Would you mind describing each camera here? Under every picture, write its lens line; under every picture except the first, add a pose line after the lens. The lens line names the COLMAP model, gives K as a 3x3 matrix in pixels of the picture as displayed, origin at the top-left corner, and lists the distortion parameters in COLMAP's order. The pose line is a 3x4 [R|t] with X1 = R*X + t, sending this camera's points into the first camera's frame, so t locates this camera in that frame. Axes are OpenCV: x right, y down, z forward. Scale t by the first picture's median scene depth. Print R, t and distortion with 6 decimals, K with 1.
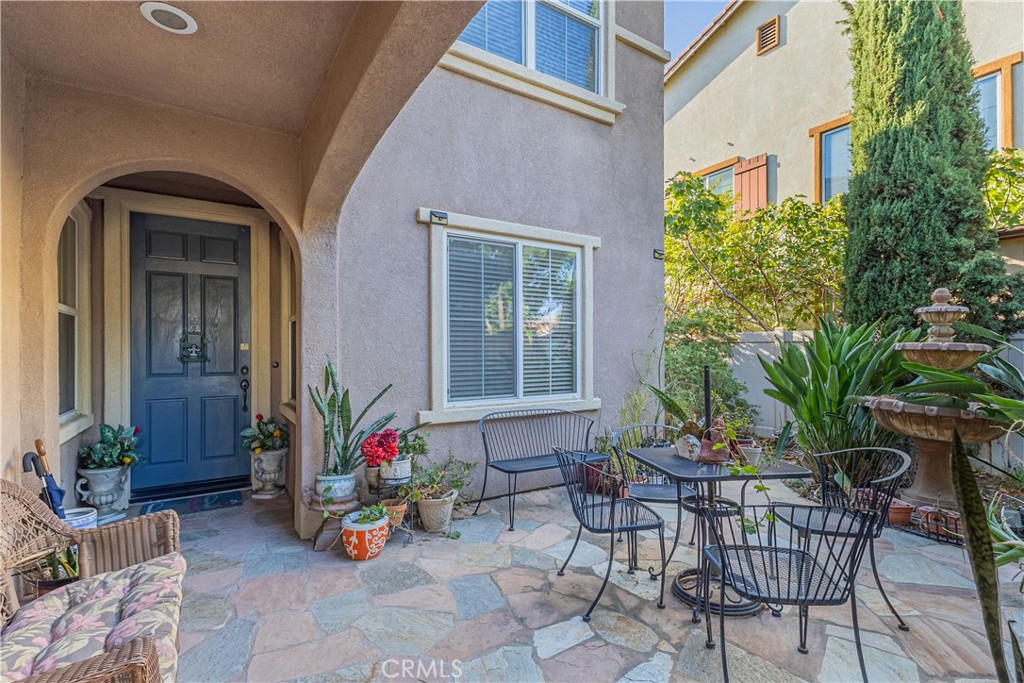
lens RADIAL K [[468.7, 0, 507.7], [0, 468.7, 337.6], [0, 0, 1]] dist [0.001004, 0.000189]
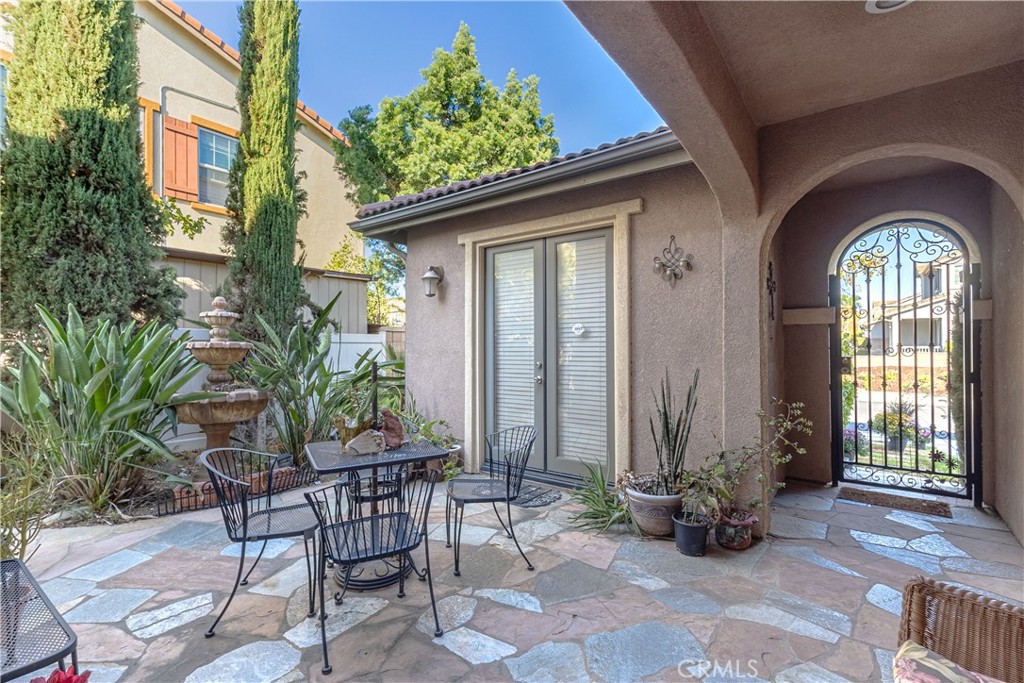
lens RADIAL K [[468.7, 0, 507.7], [0, 468.7, 337.6], [0, 0, 1]] dist [0.001004, 0.000189]
pose [[-0.335444, 0.018600, 0.941876, -0.351841], [-0.019184, 0.999463, -0.026569, 0.014433], [-0.941865, -0.026982, -0.334907, 0.547402]]
